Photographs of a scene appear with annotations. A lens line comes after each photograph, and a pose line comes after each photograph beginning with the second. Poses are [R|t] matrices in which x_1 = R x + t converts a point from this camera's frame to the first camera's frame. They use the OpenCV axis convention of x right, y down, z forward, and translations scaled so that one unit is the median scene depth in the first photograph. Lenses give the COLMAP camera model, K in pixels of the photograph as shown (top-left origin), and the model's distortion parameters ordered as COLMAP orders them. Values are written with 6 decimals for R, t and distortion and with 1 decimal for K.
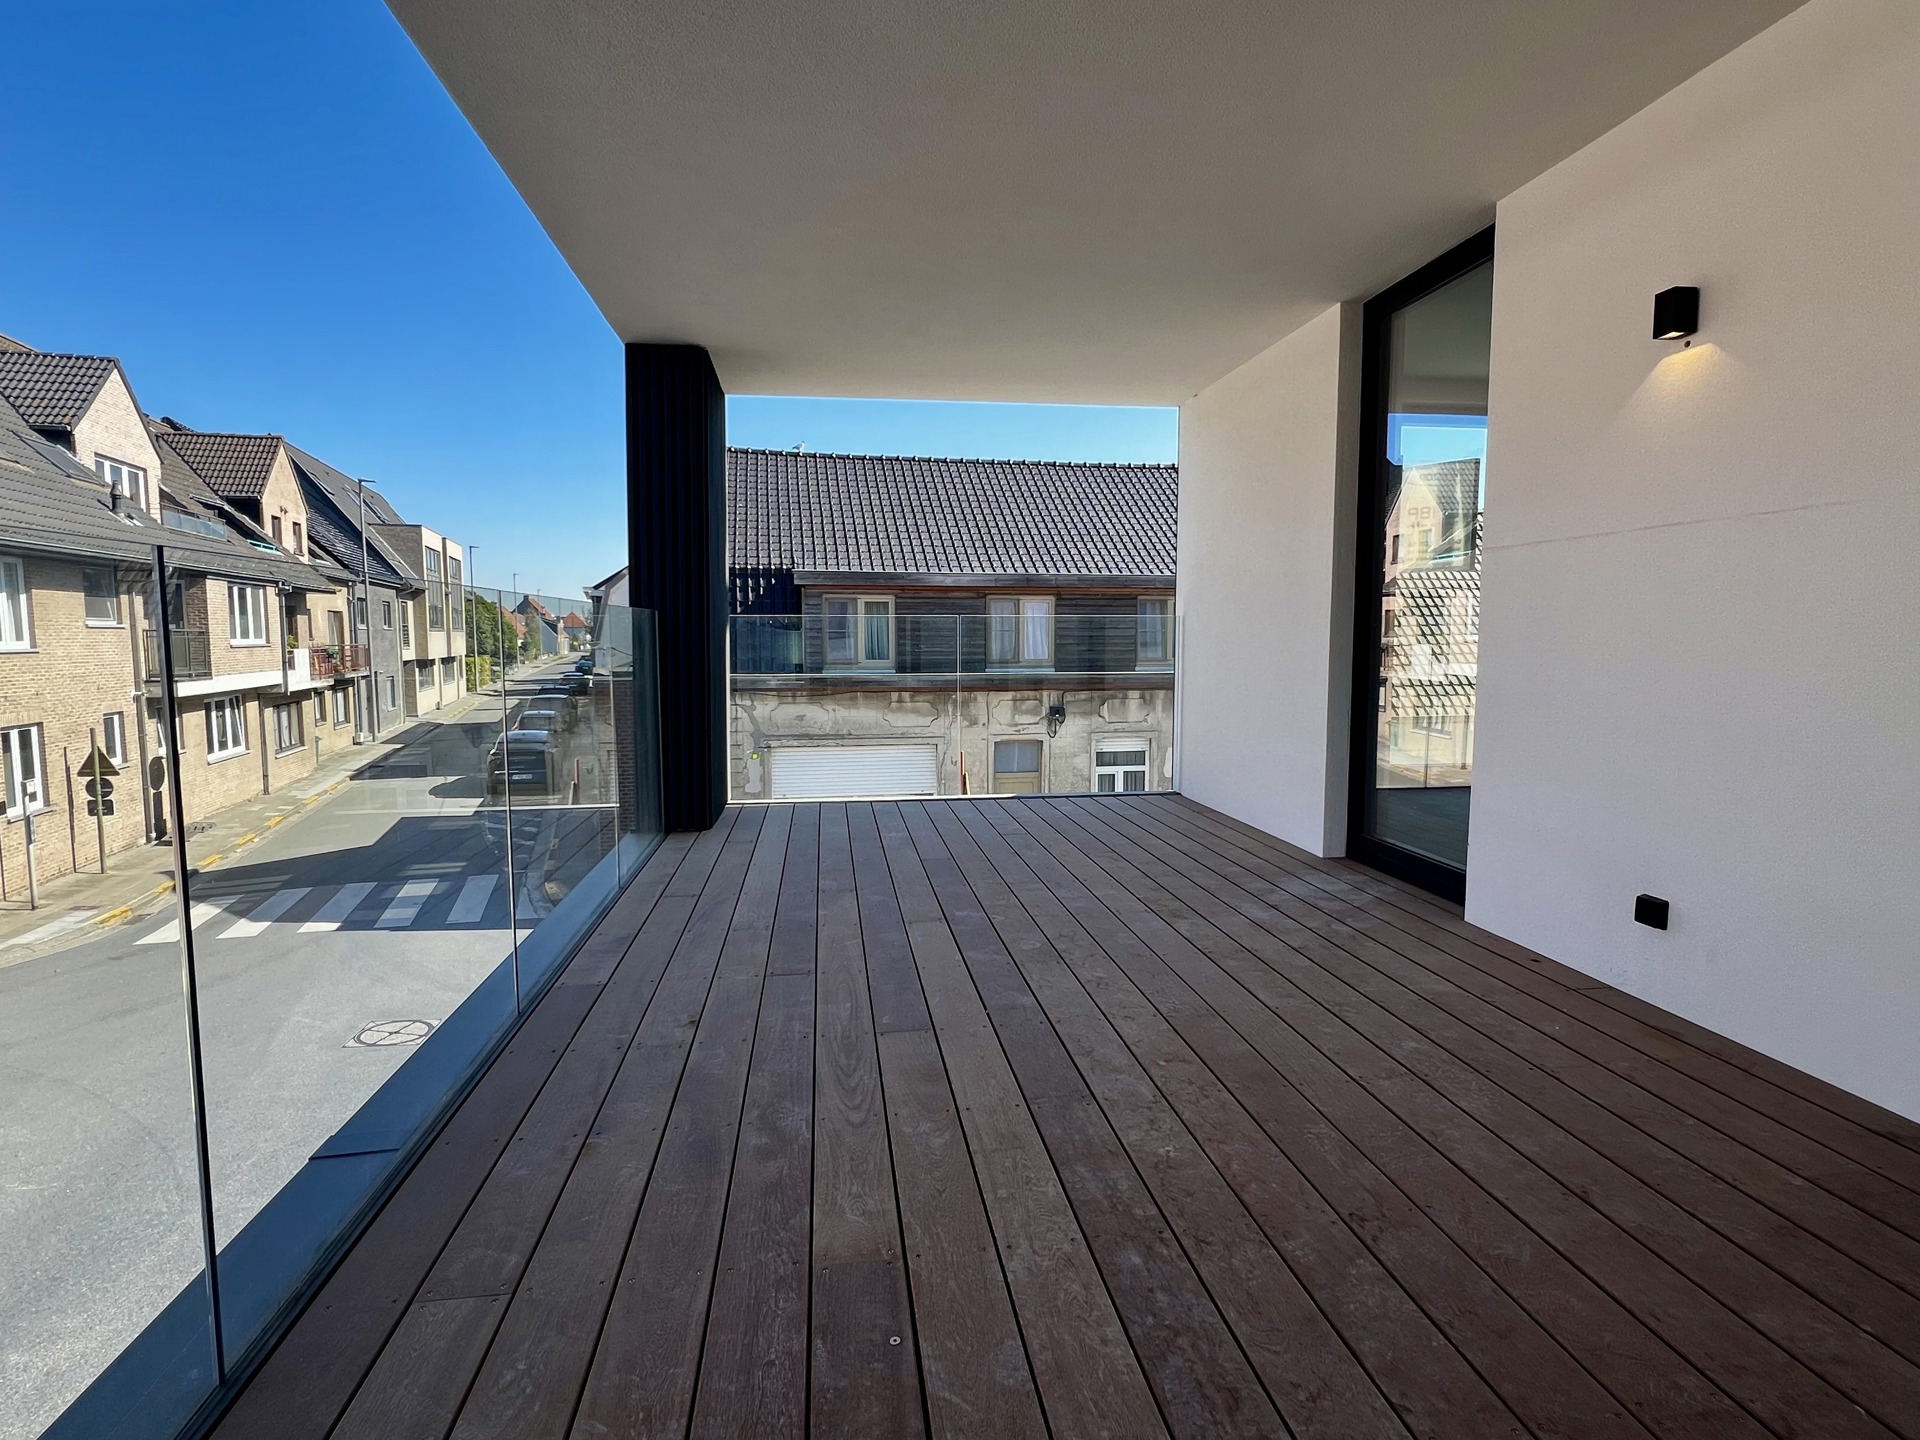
lens RADIAL K [[949.1, 0, 956.7], [0, 949.1, 715.4], [0, 0, 1]] dist [0.003277, 0.001139]
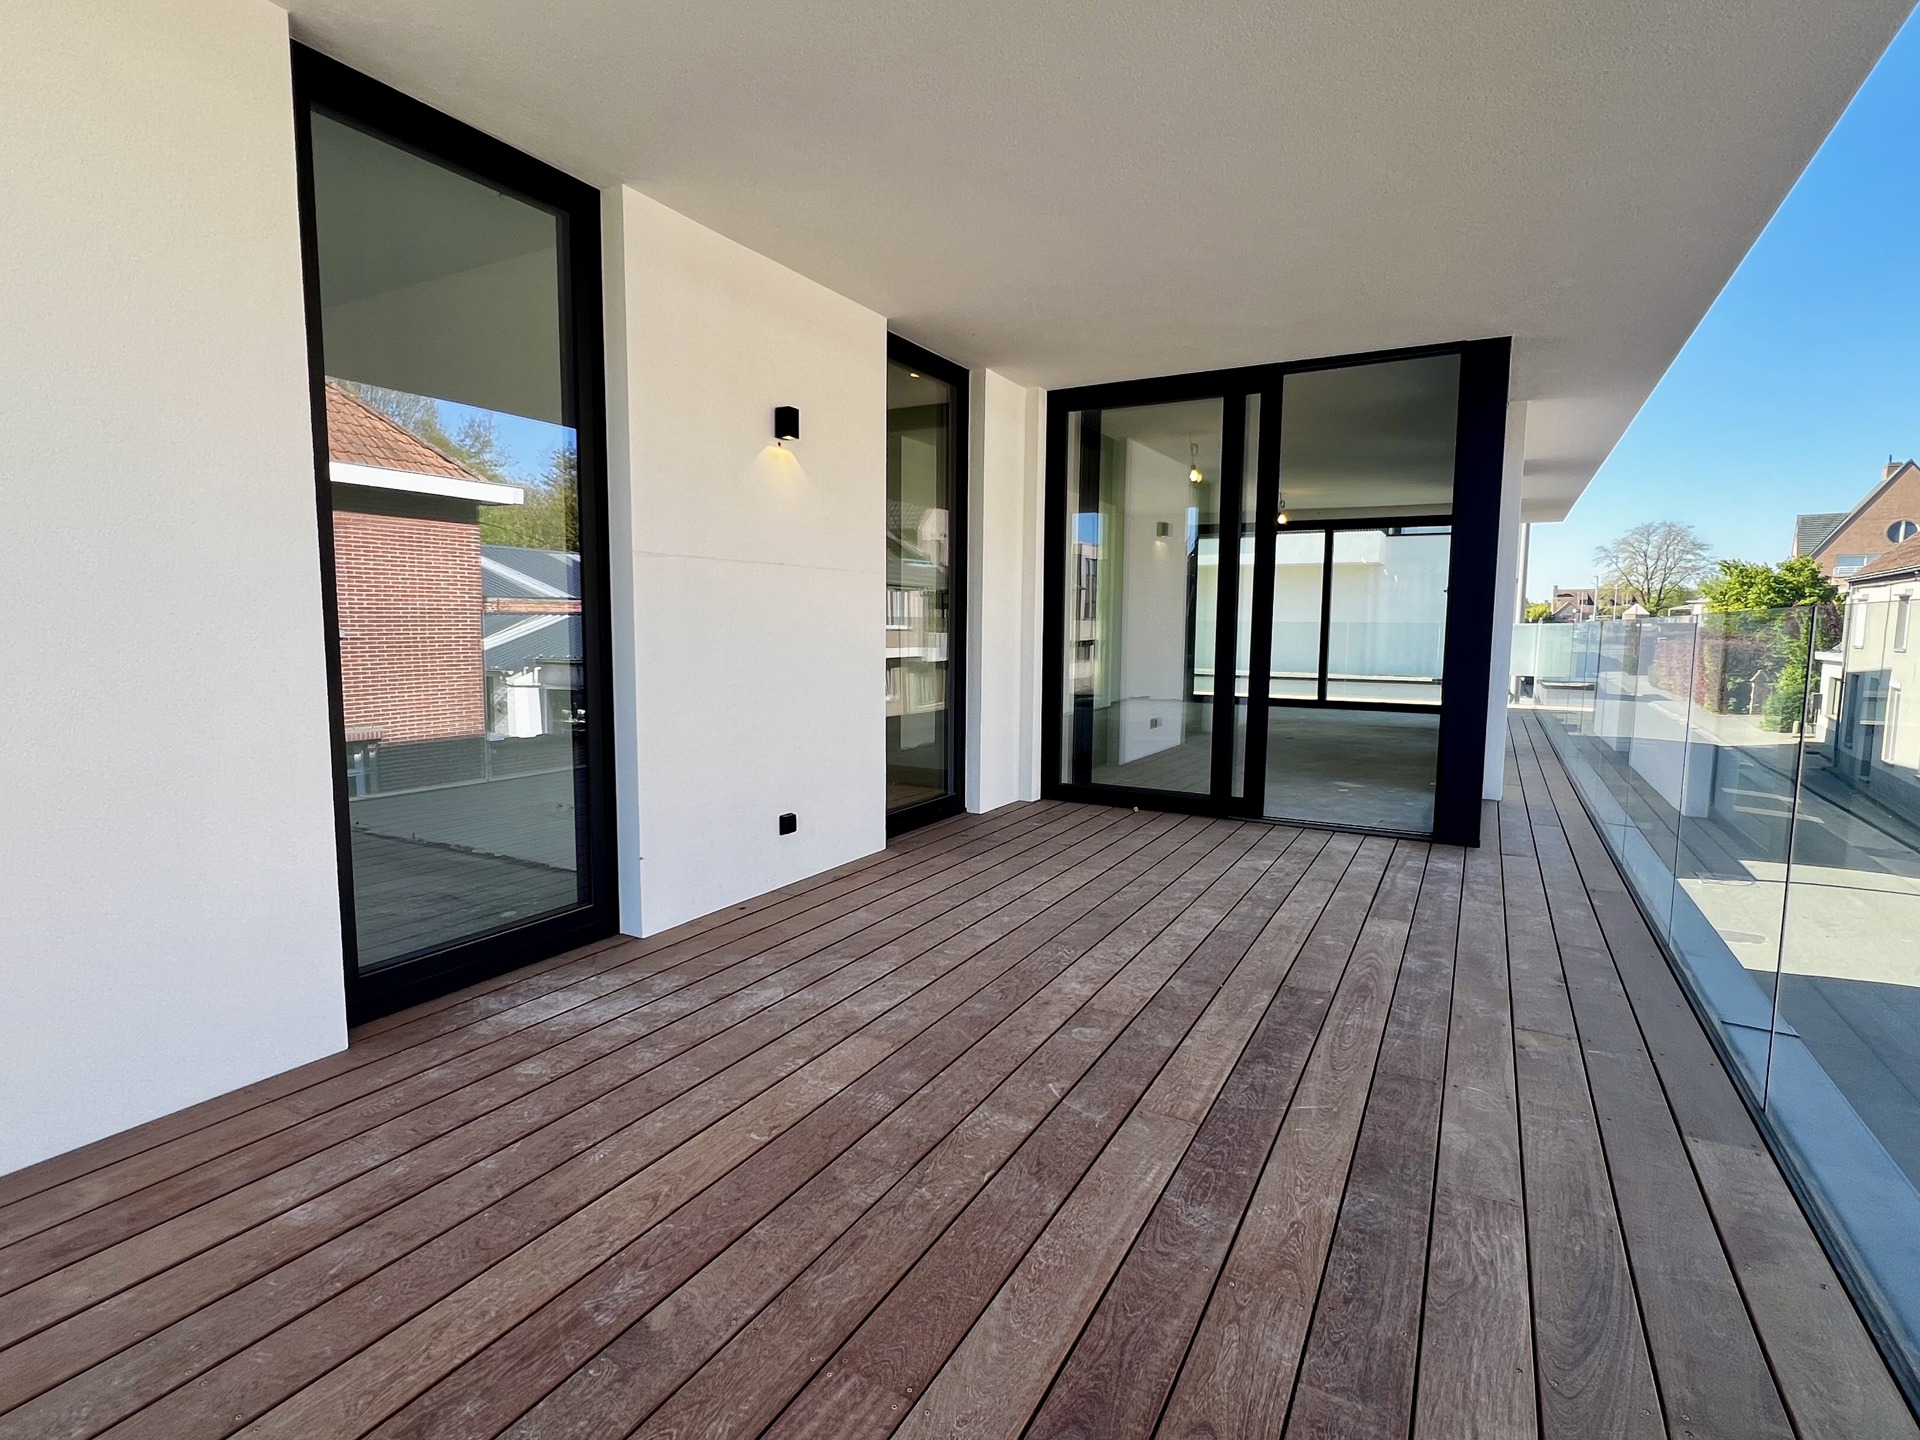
lens RADIAL K [[949.1, 0, 963.0], [0, 949.1, 715.9], [0, 0, 1]] dist [0.003277, 0.001139]
pose [[-0.800975, -0.066184, 0.595028, -0.332973], [0.042006, 0.985209, 0.166128, -0.179498], [-0.597222, 0.158059, -0.786348, 1.820727]]
